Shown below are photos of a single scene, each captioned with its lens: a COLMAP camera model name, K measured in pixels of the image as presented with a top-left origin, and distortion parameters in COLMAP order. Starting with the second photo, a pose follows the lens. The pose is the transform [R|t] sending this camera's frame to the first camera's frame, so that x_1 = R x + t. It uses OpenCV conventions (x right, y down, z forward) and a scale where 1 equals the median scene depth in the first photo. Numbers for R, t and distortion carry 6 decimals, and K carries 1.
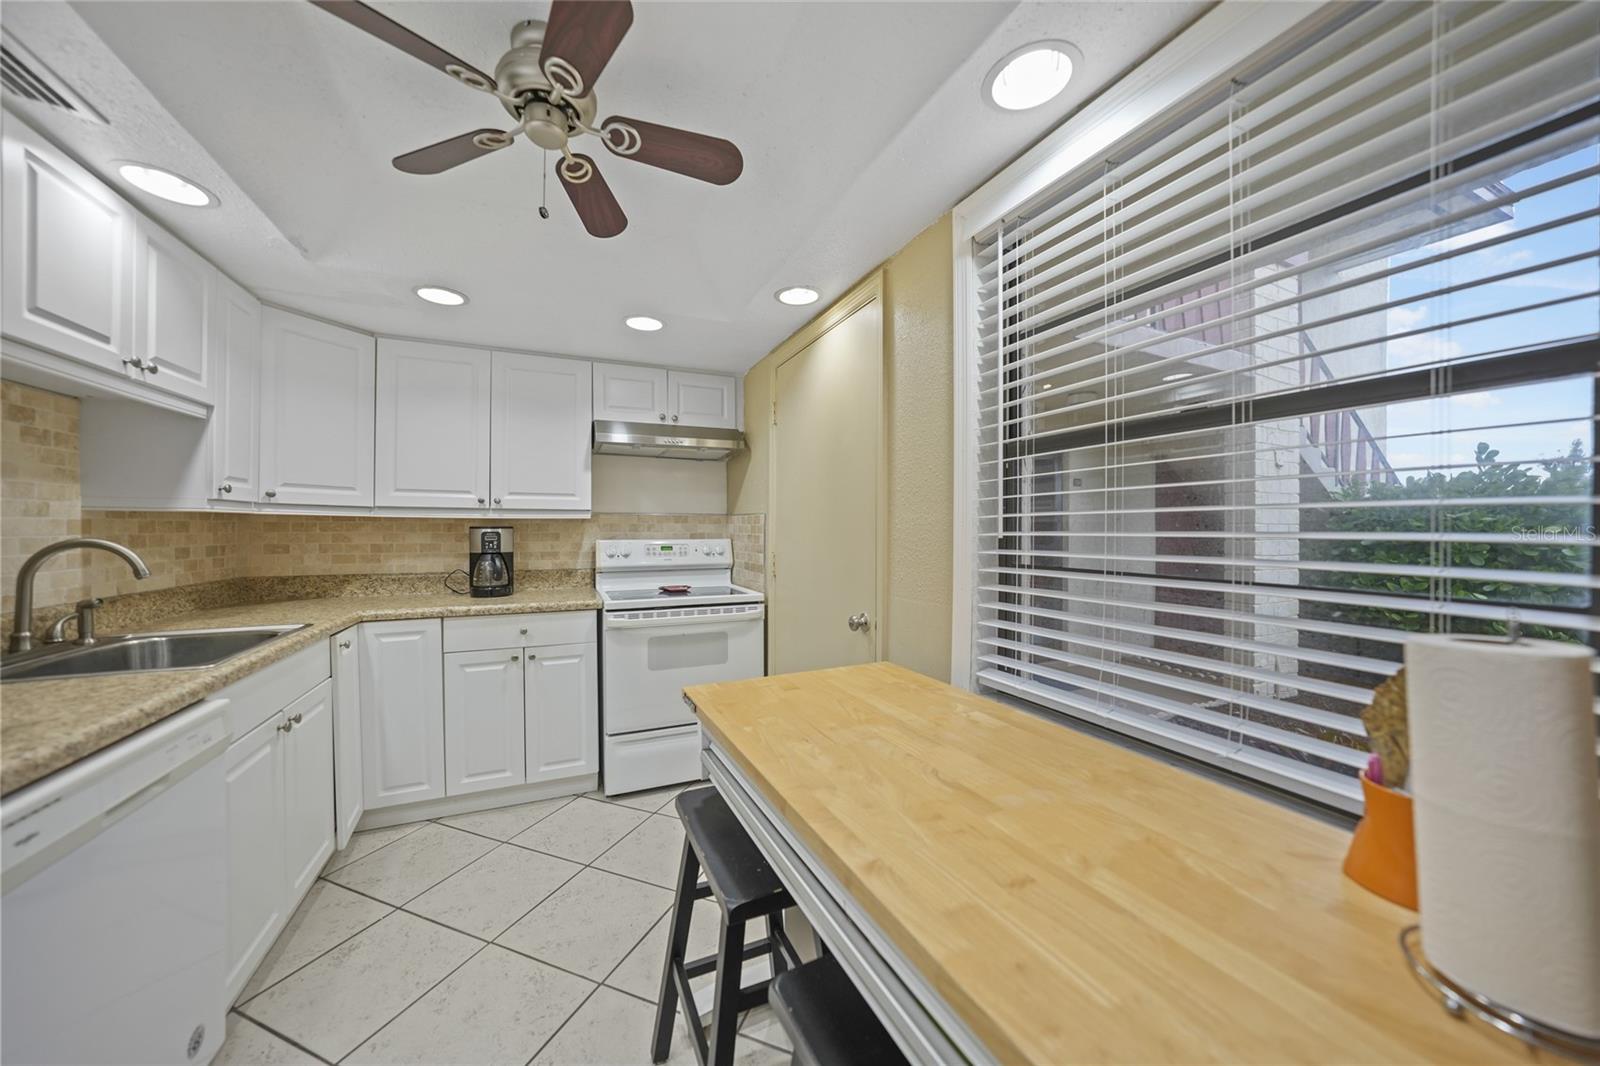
lens RADIAL K [[555.0, 0, 806.5], [0, 555.0, 530.0], [0, 0, 1]] dist [-0.027178, 0.005881]
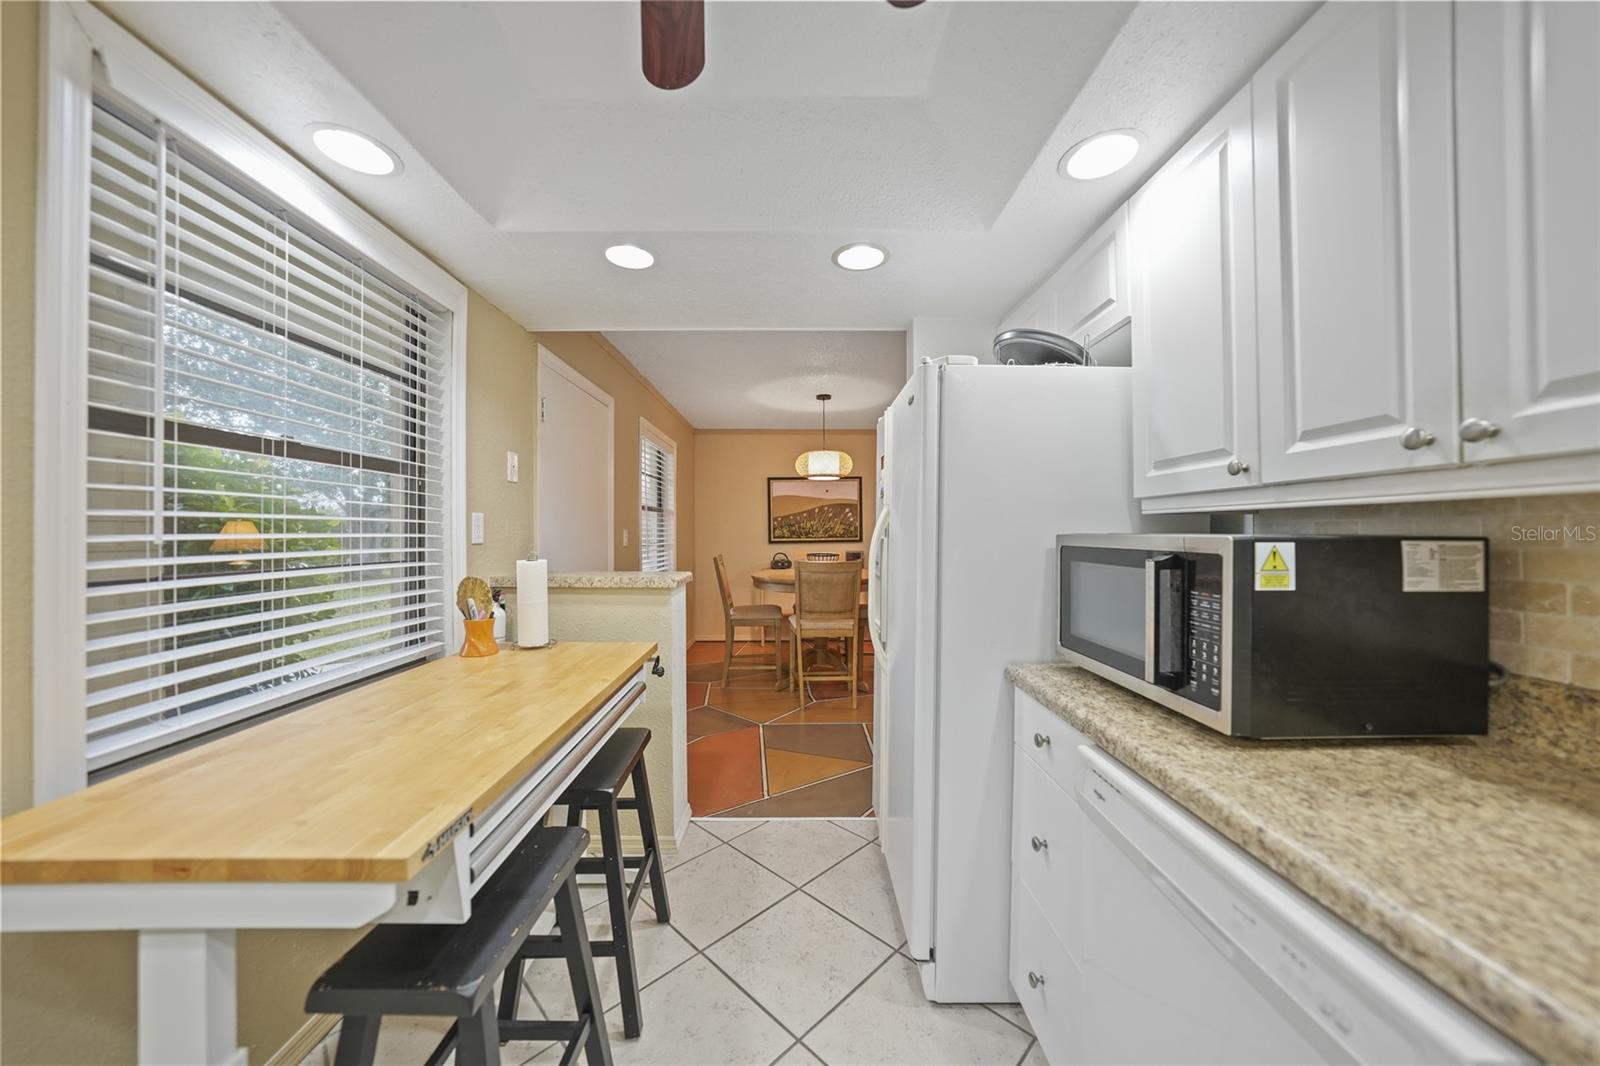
lens RADIAL K [[555.0, 0, 814.3], [0, 555.0, 533.0], [0, 0, 1]] dist [-0.027178, 0.005881]
pose [[-0.921602, -0.003861, 0.388117, -0.572232], [-0.001740, 0.999982, 0.005815, -0.003092], [-0.388133, 0.004684, -0.921592, 1.004233]]
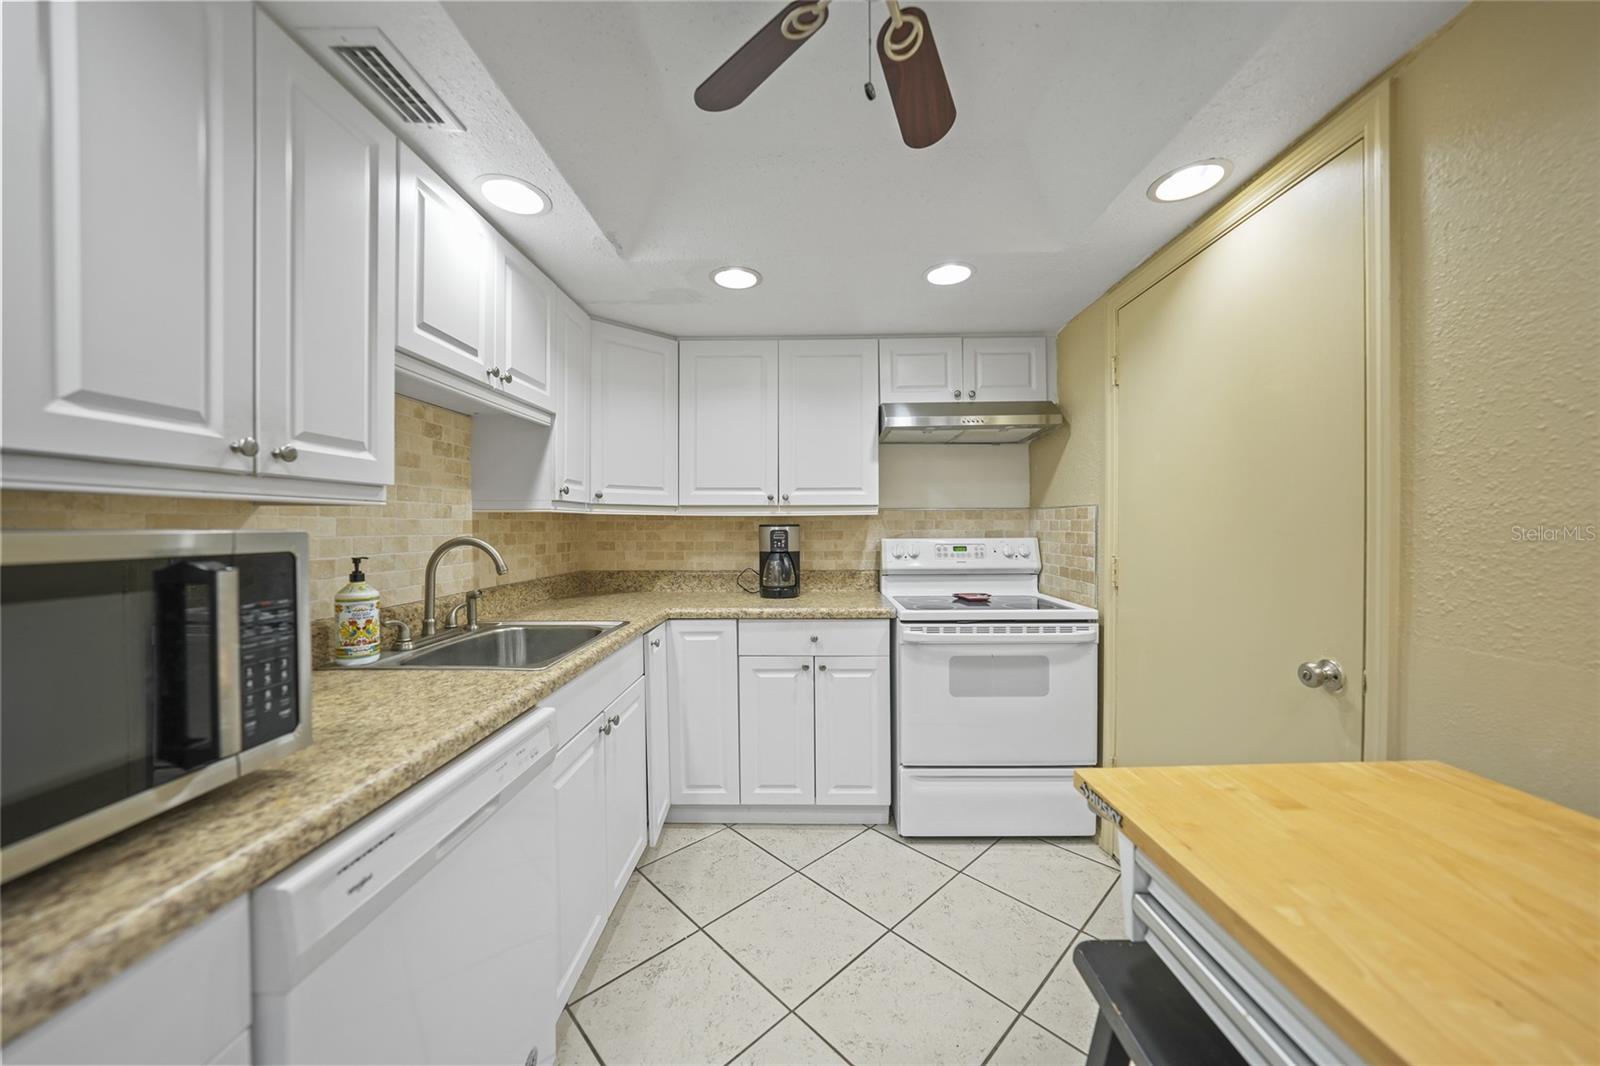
lens RADIAL K [[555.0, 0, 807.2], [0, 555.0, 529.6], [0, 0, 1]] dist [-0.027178, 0.005881]
pose [[0.906086, -0.002951, -0.423083, -0.180794], [0.004441, 0.999987, 0.002537, 0.001057], [0.423070, -0.004178, 0.906087, 0.219681]]
